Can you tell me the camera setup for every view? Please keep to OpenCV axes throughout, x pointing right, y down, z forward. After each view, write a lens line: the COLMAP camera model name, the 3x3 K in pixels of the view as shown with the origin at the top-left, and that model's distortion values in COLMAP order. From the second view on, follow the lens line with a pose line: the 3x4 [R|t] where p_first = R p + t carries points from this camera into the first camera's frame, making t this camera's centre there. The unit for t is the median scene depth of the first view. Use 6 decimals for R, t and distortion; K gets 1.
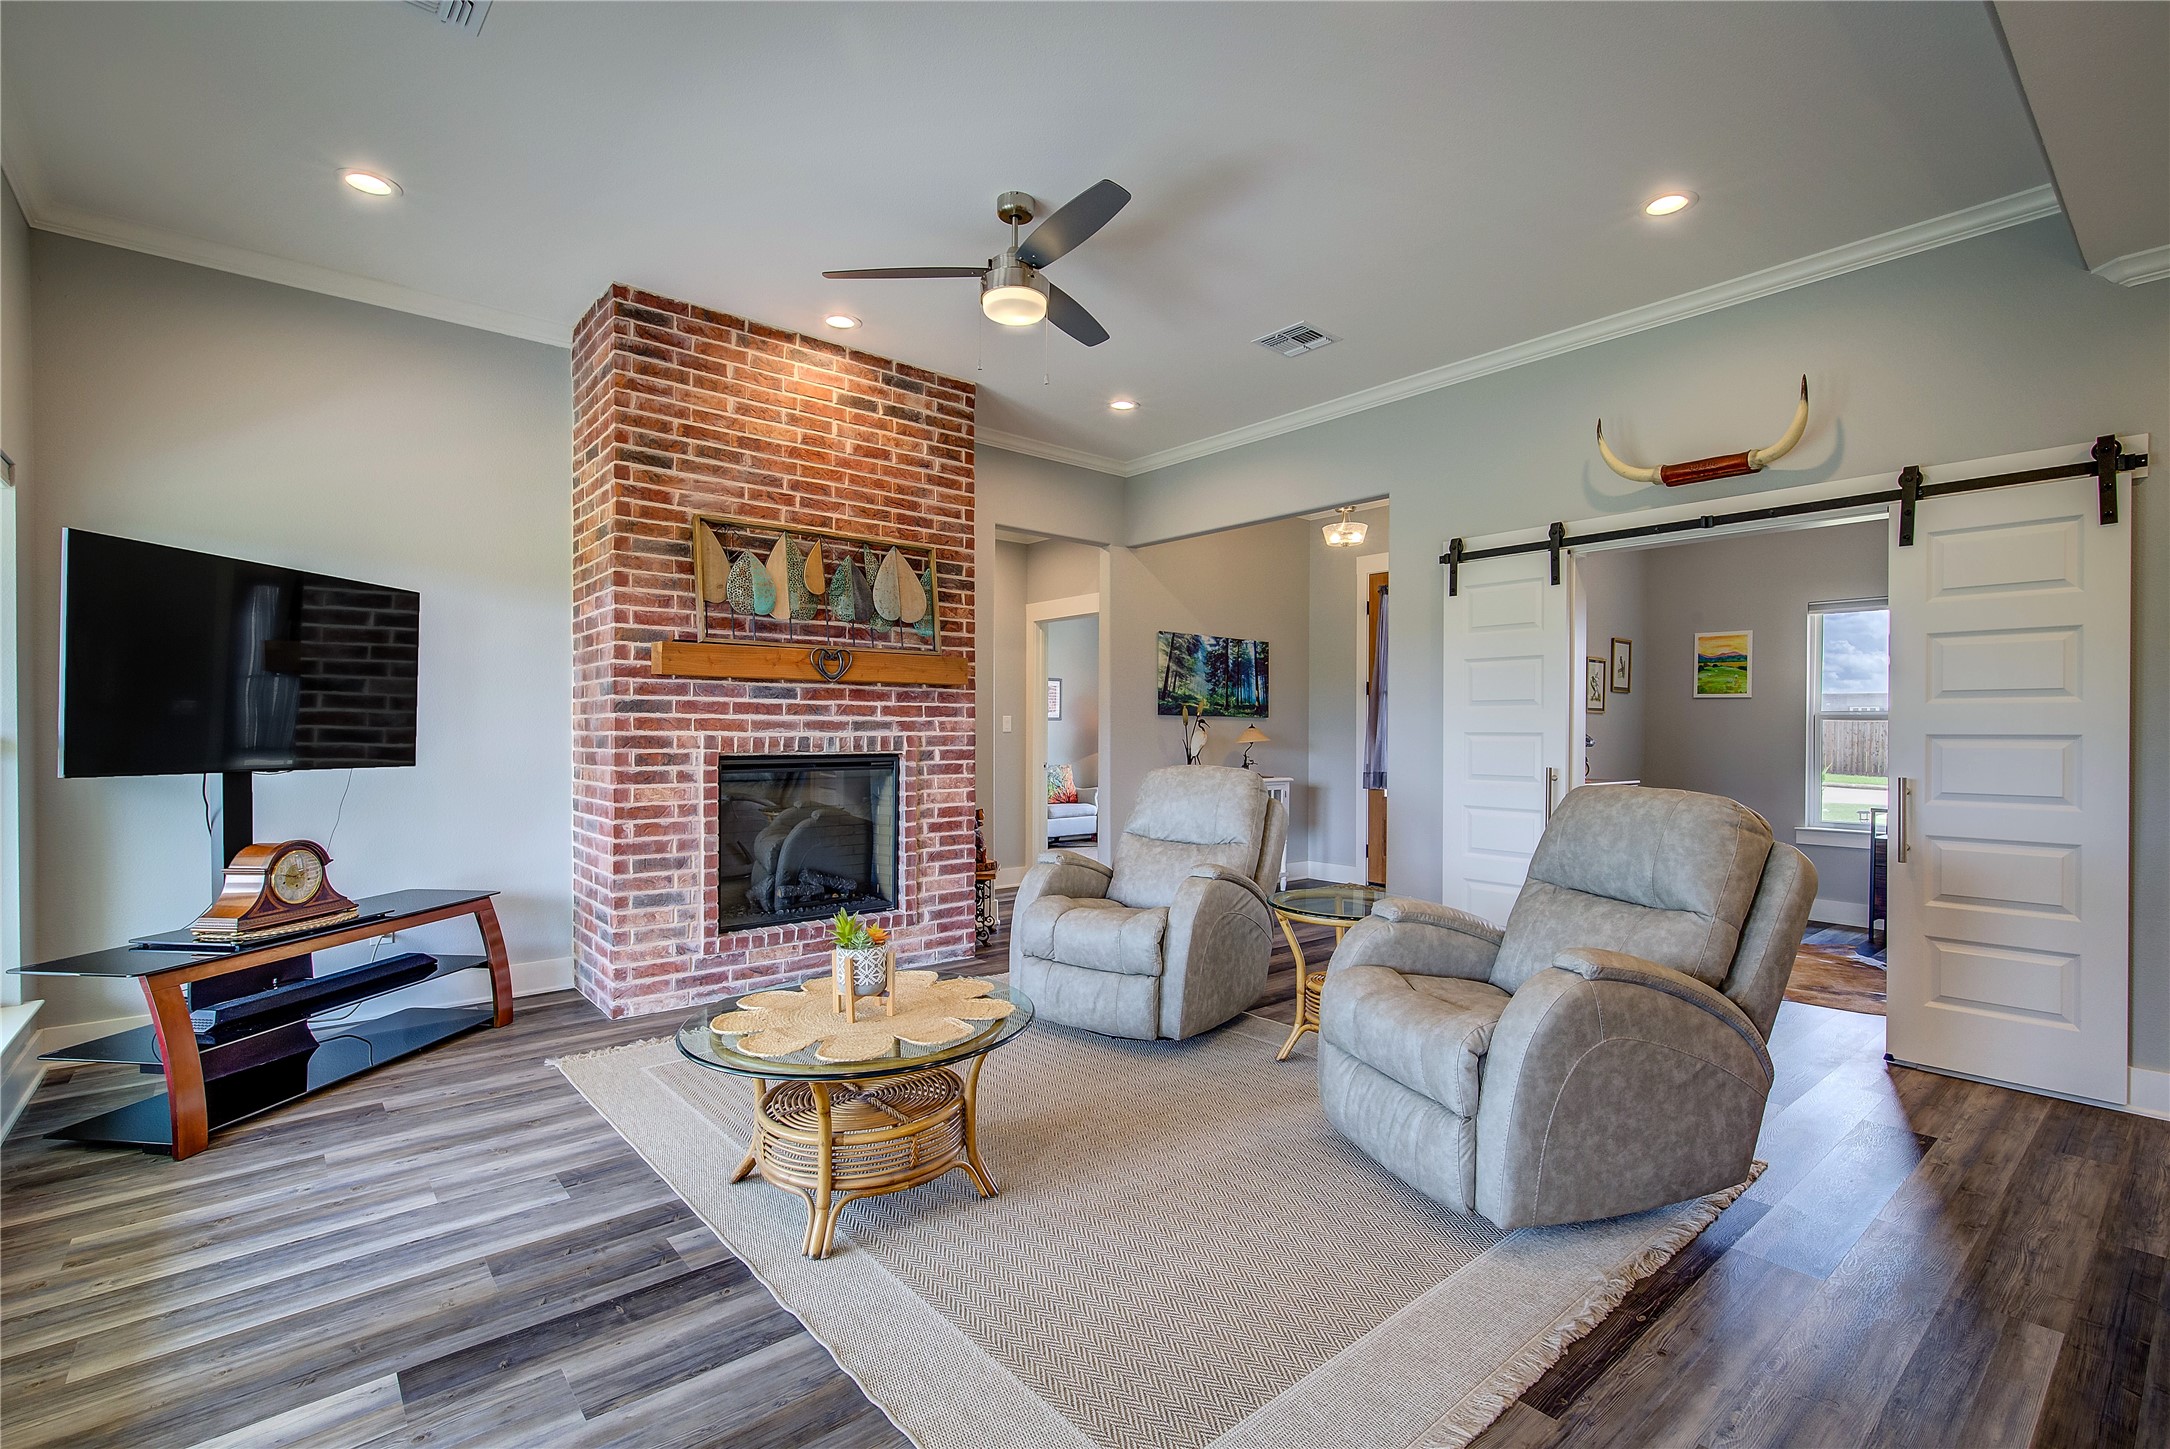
lens RADIAL K [[982.3, 0, 1087.2], [0, 982.3, 735.4], [0, 0, 1]] dist [-0.000264, 0.001063]
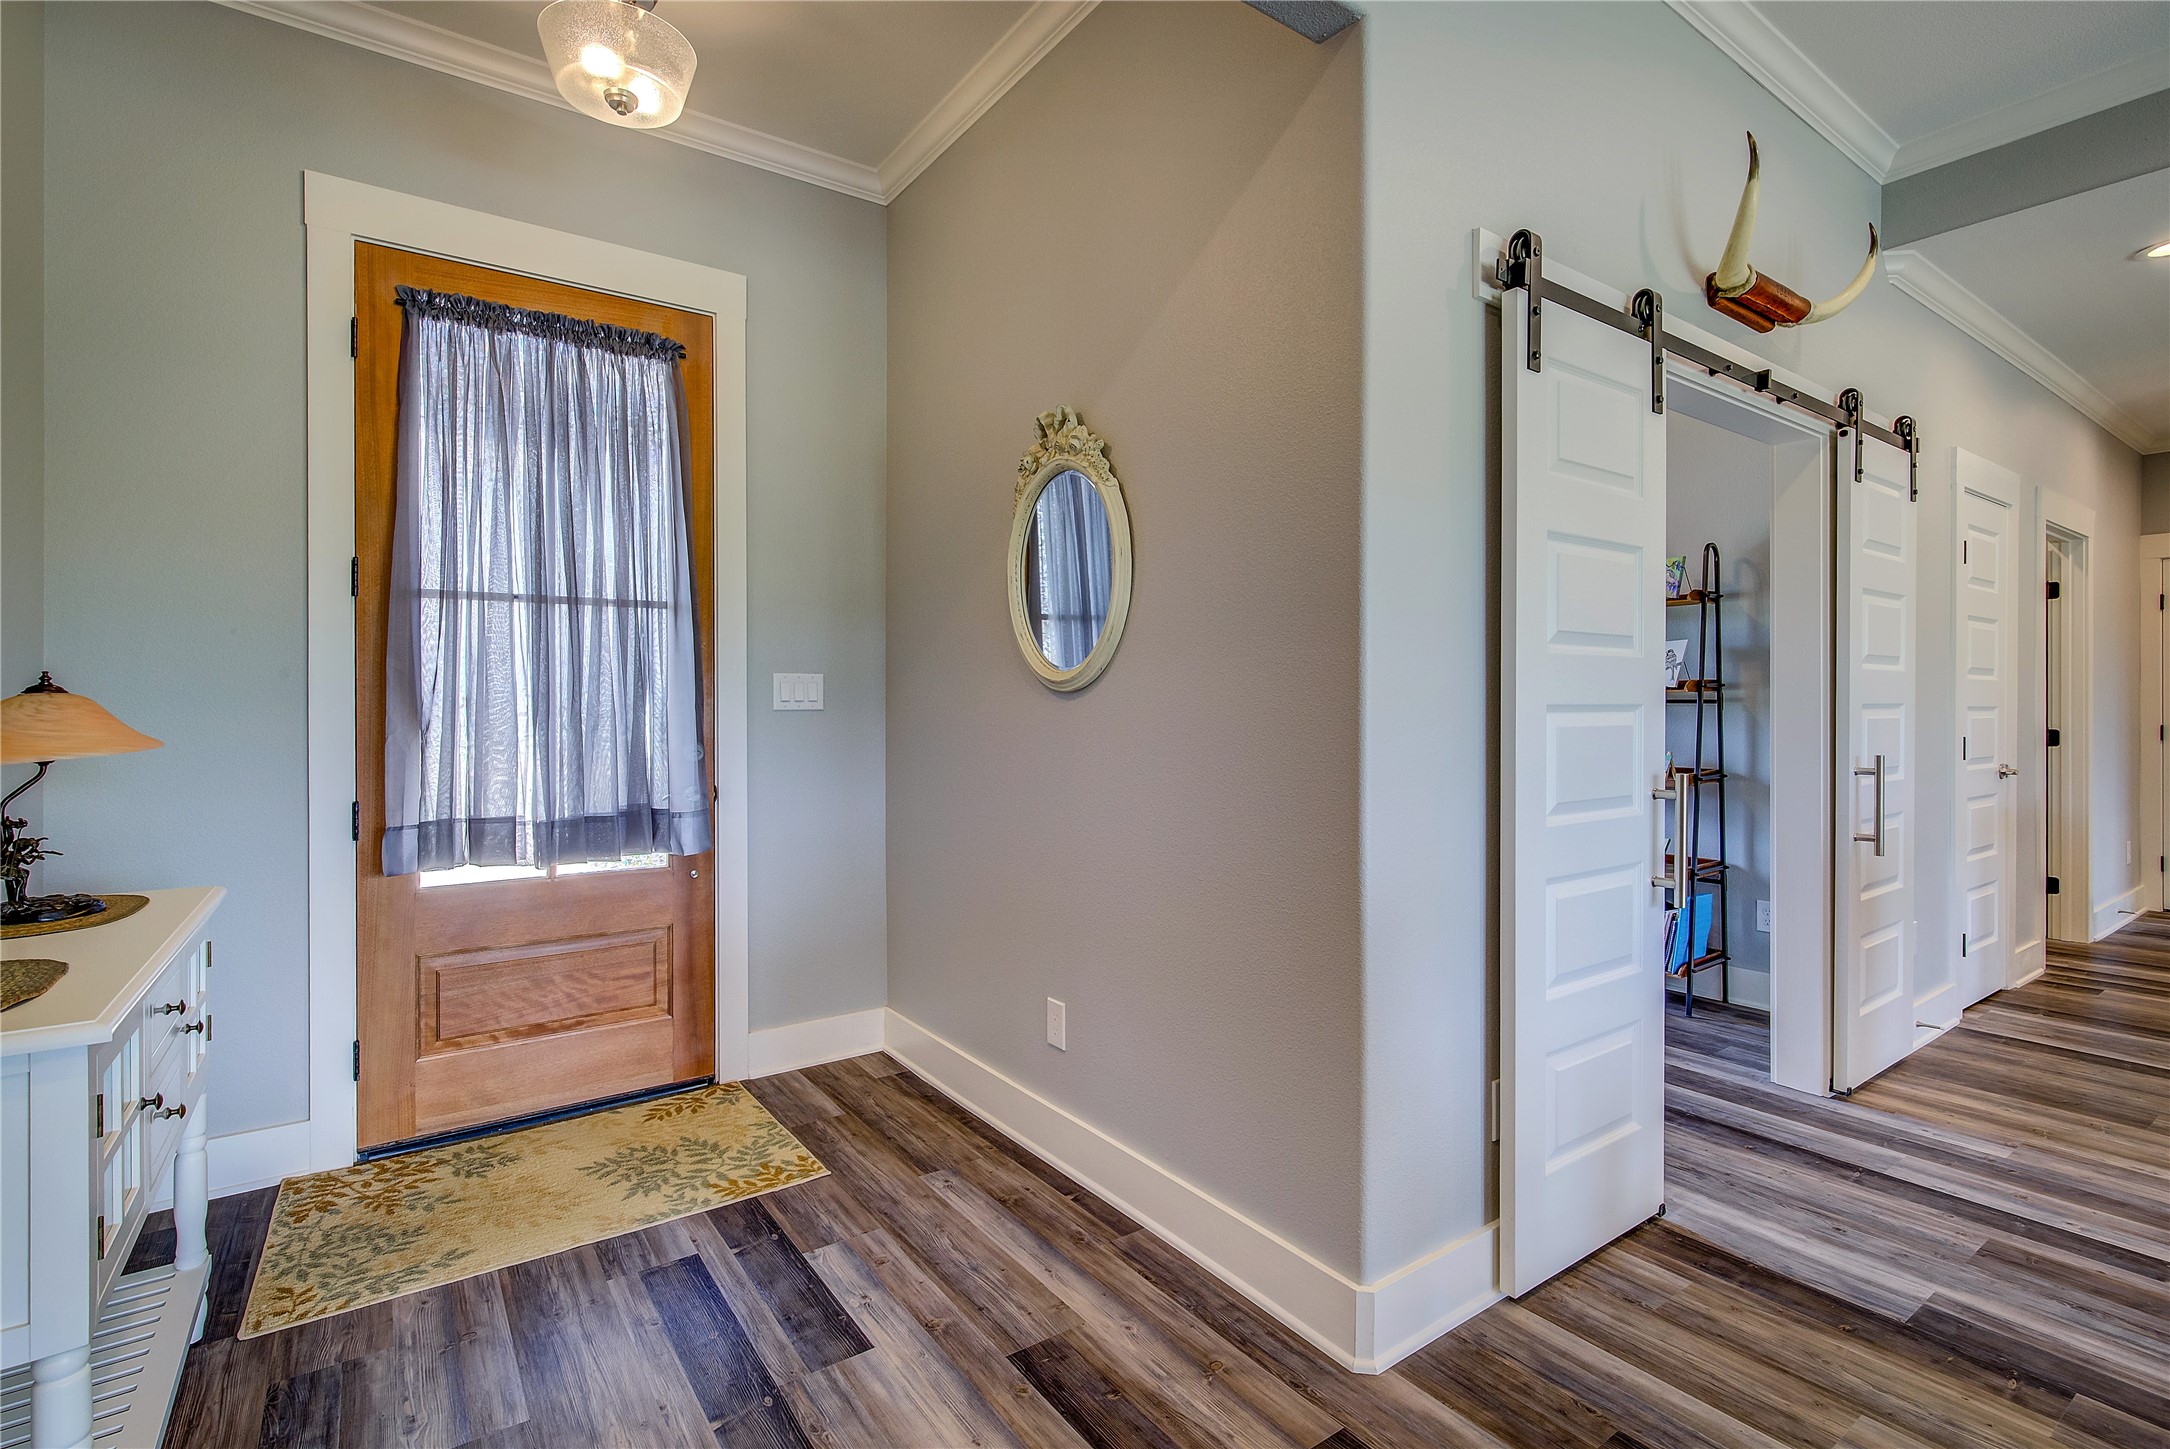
lens RADIAL K [[1006.2, 0, 1085.0], [0, 1006.2, 724.5], [0, 0, 1]] dist [-0.001713, 0.000486]
pose [[0.088318, -0.028034, 0.995698, -0.058928], [0.009632, 0.999581, 0.027289, -0.008112], [-0.996046, 0.007181, 0.088552, 1.261301]]
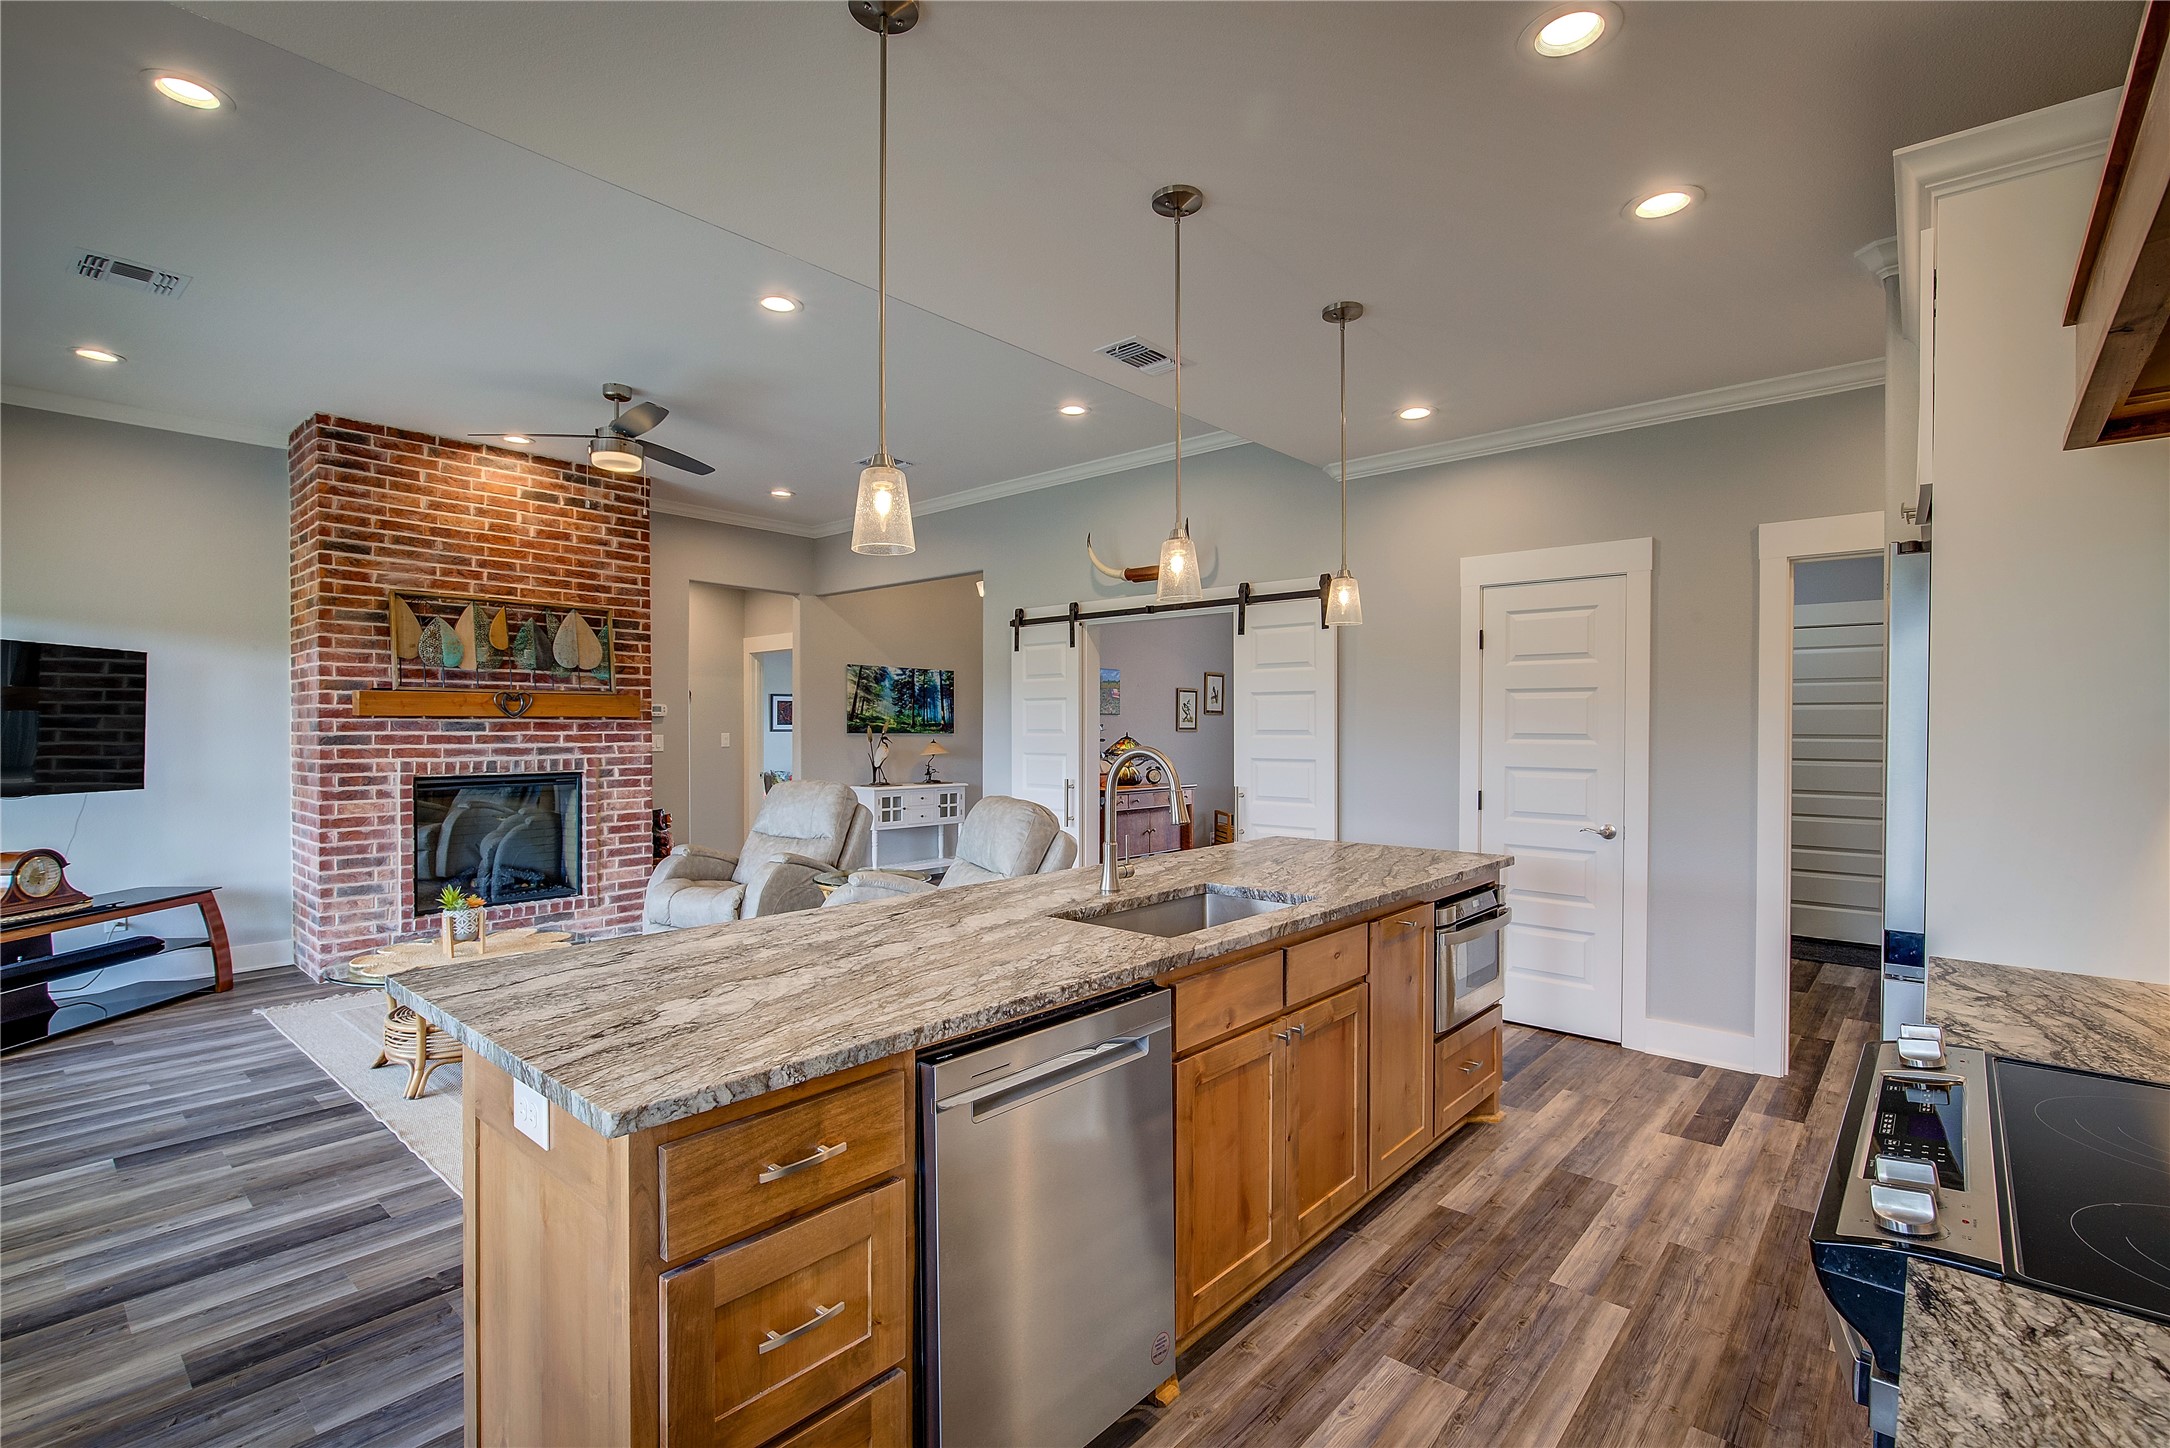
lens RADIAL K [[982.3, 0, 1087.2], [0, 982.3, 734.9], [0, 0, 1]] dist [-0.000264, 0.001063]
pose [[0.989408, -0.004175, 0.145102, 0.300396], [0.003699, 0.999987, 0.003552, -0.034870], [-0.145115, -0.002977, 0.989410, -0.385636]]
